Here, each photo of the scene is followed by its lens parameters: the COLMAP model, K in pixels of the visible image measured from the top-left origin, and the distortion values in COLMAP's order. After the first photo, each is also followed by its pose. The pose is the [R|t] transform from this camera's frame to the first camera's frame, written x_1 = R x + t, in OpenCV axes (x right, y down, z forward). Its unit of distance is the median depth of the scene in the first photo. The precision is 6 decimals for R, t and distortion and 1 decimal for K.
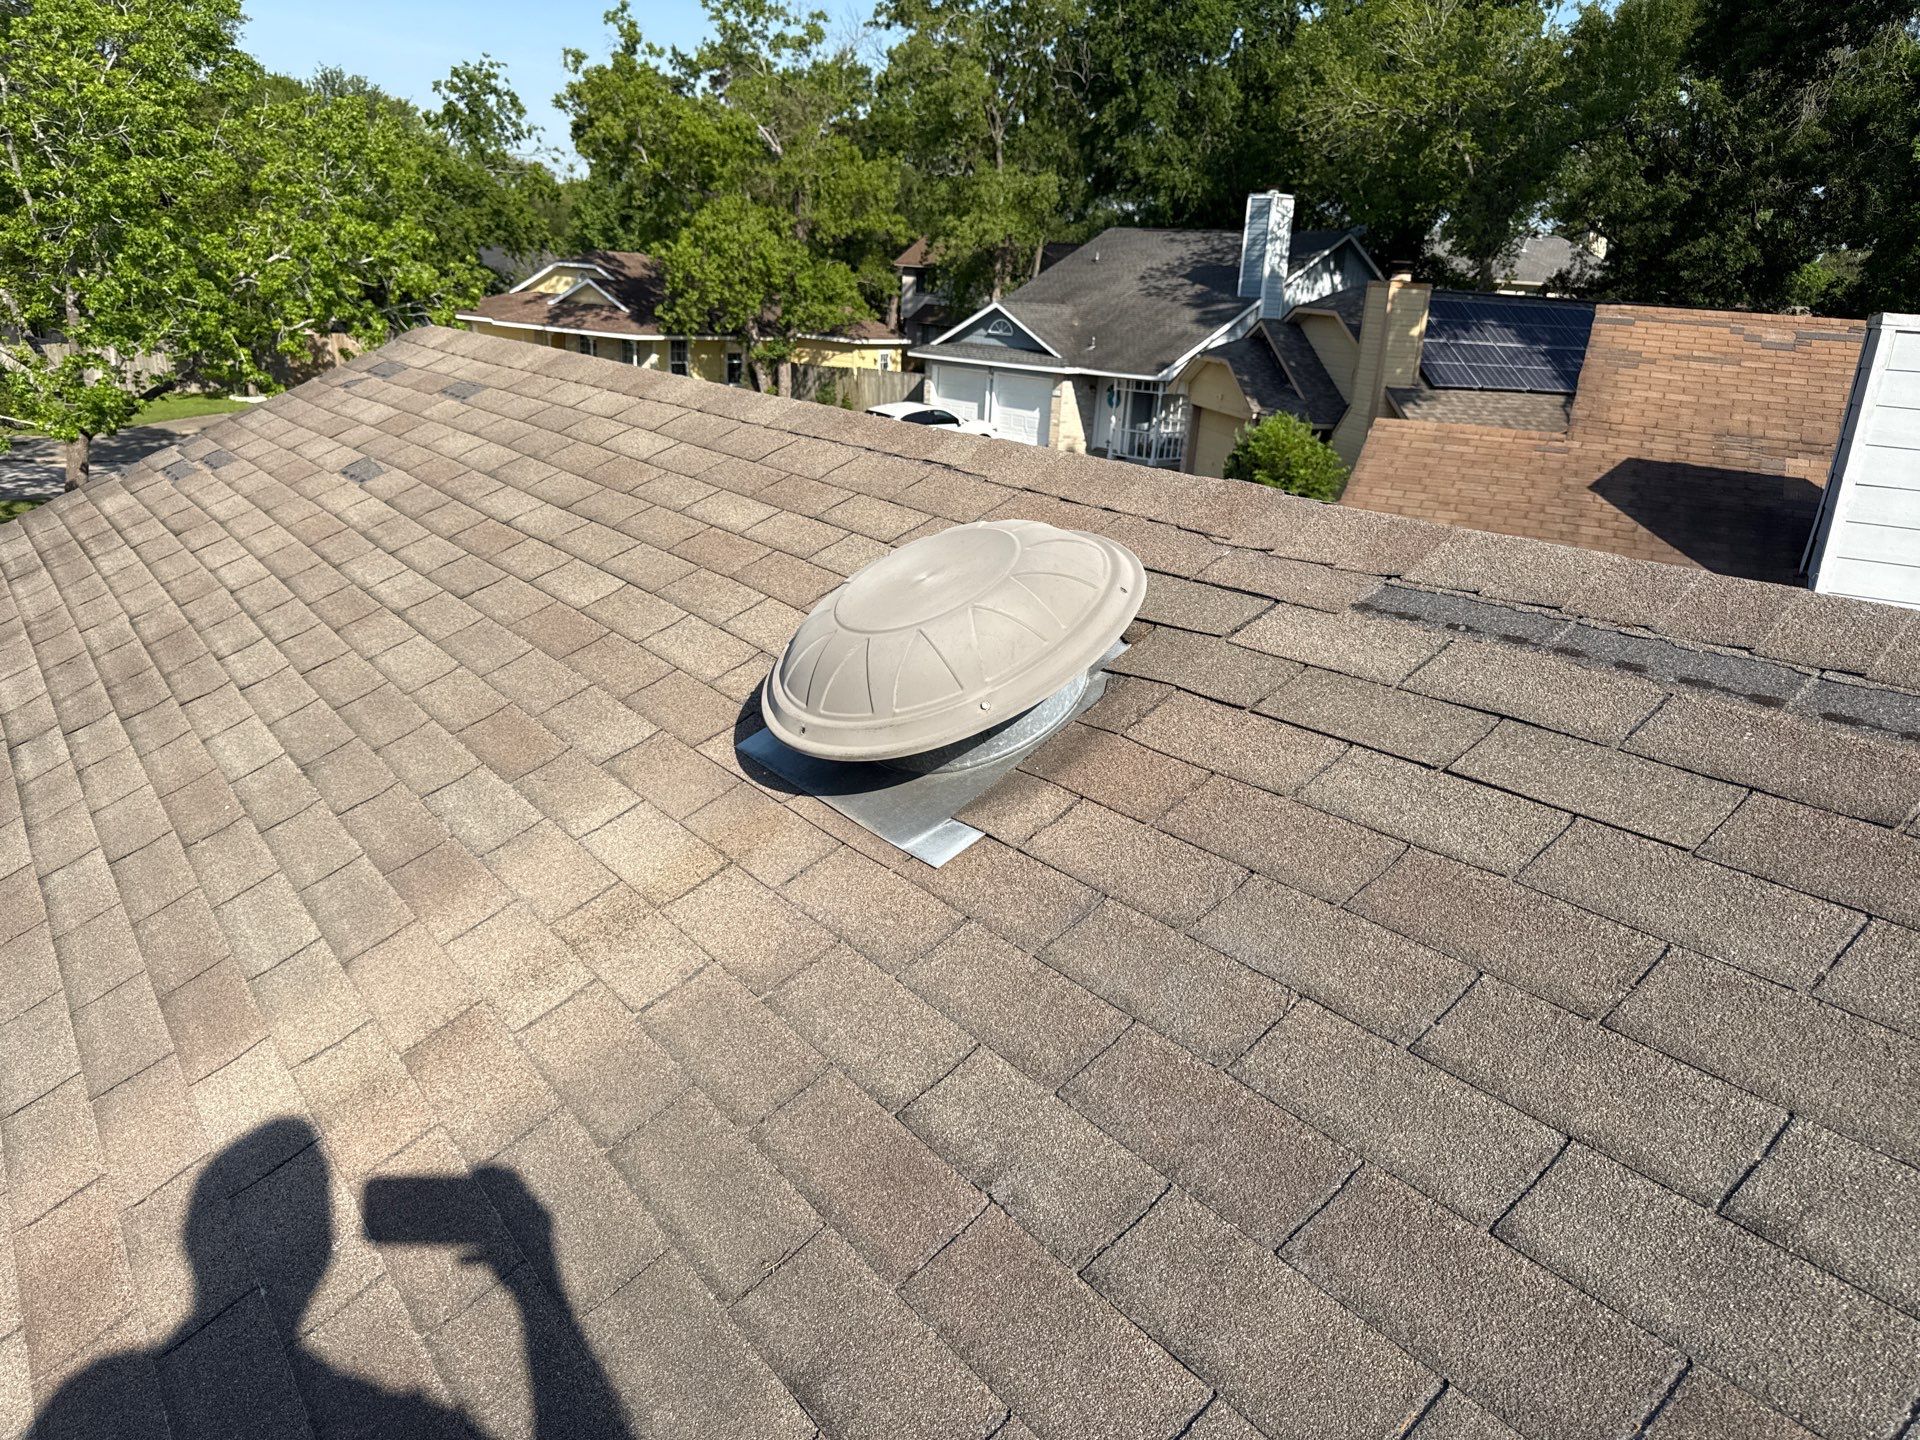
lens RADIAL K [[1540.1, 0, 959.4], [0, 1540.1, 721.7], [0, 0, 1]] dist [0.012138, -0.012022]
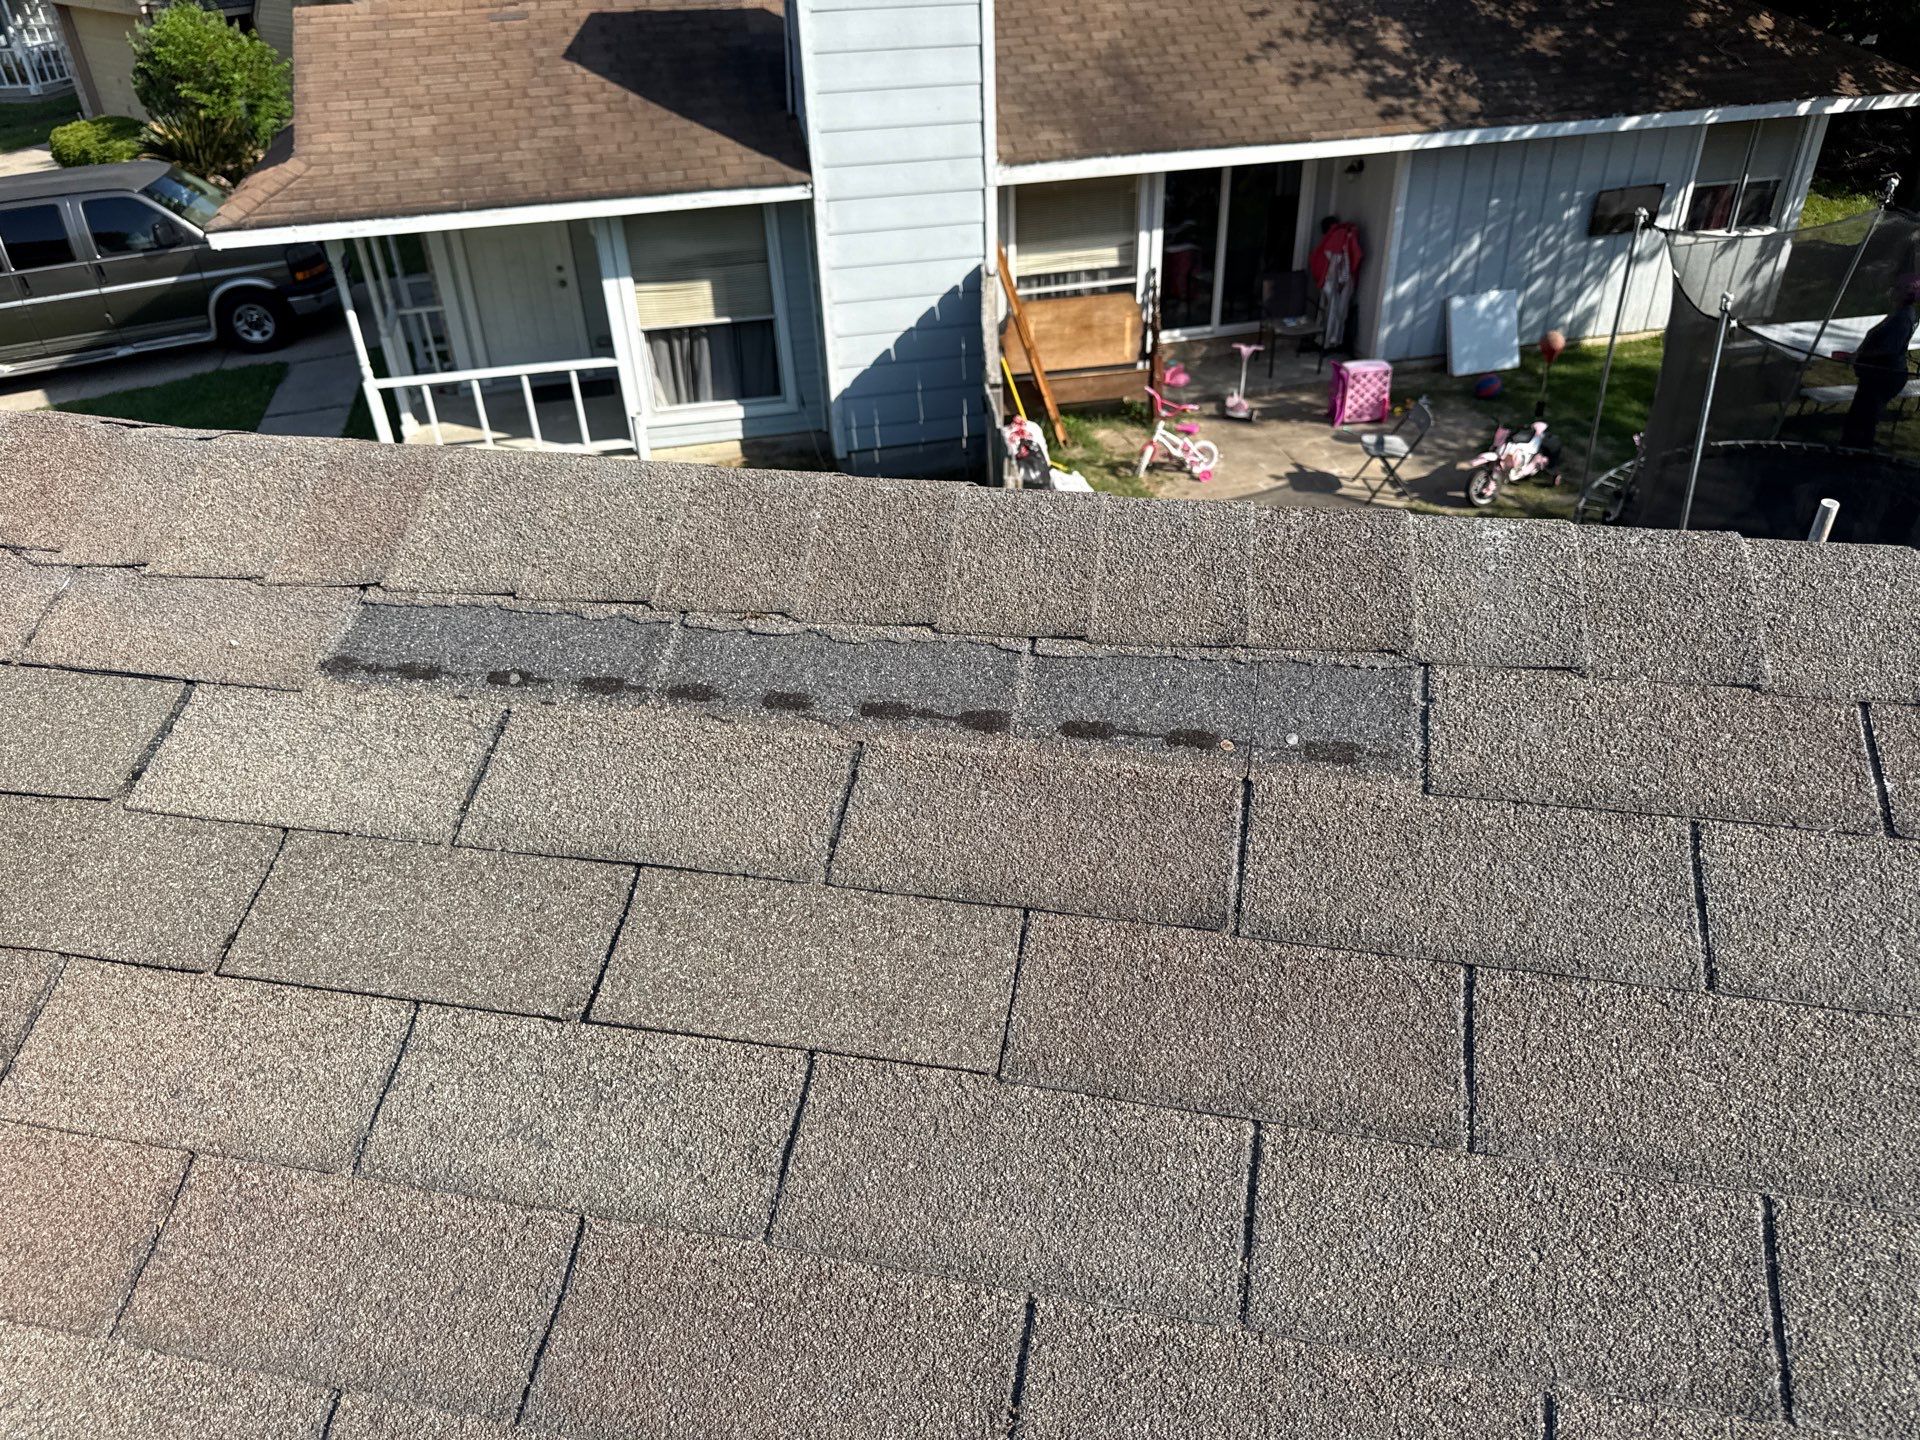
lens RADIAL K [[1307.3, 0, 1001.9], [0, 1307.3, 721.8], [0, 0, 1]] dist [-0.004012, 0.005855]
pose [[0.770330, -0.432417, 0.468622, 0.075036], [0.235099, 0.875757, 0.421637, -0.073259], [-0.592722, -0.214627, 0.776283, 0.159894]]
